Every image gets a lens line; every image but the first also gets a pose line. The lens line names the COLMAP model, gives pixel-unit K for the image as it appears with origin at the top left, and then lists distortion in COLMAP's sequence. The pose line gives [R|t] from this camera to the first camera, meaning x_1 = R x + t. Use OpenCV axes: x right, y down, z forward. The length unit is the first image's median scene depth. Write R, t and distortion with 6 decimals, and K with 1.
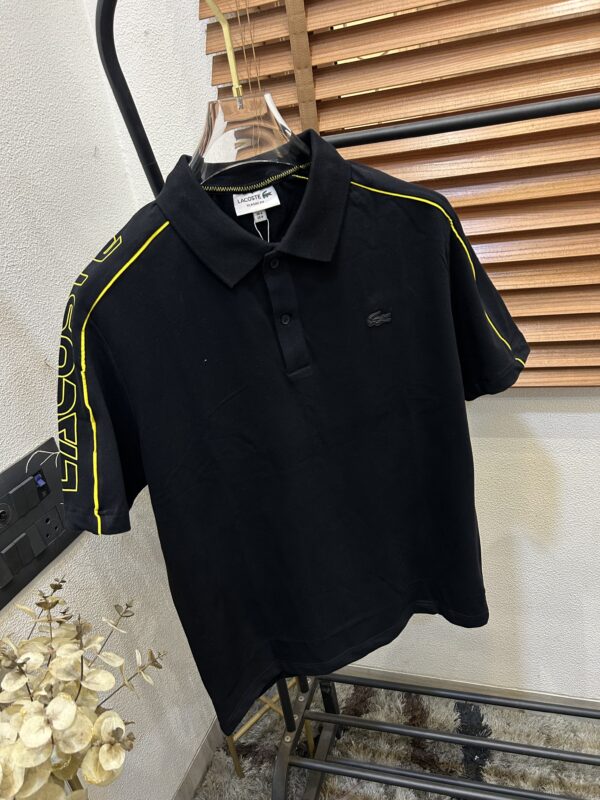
lens RADIAL K [[606.2, 0, 297.2], [0, 606.2, 405.8], [0, 0, 1]] dist [0.043492, -0.052768]
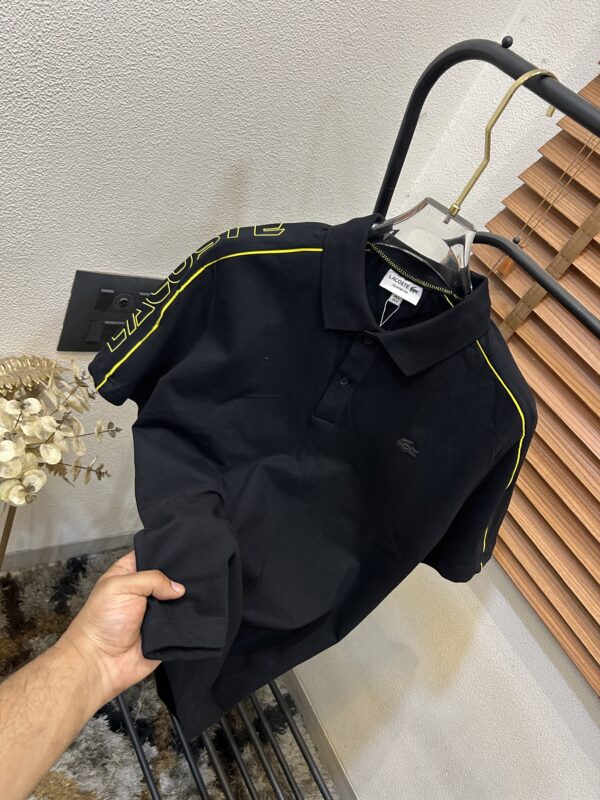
lens RADIAL K [[606.2, 0, 292.5], [0, 606.2, 406.3], [0, 0, 1]] dist [0.043492, -0.052768]
pose [[0.612699, 0.764736, -0.199449, 0.133847], [-0.717402, 0.644045, 0.265594, -0.245176], [0.331564, -0.019644, 0.943228, -0.067556]]
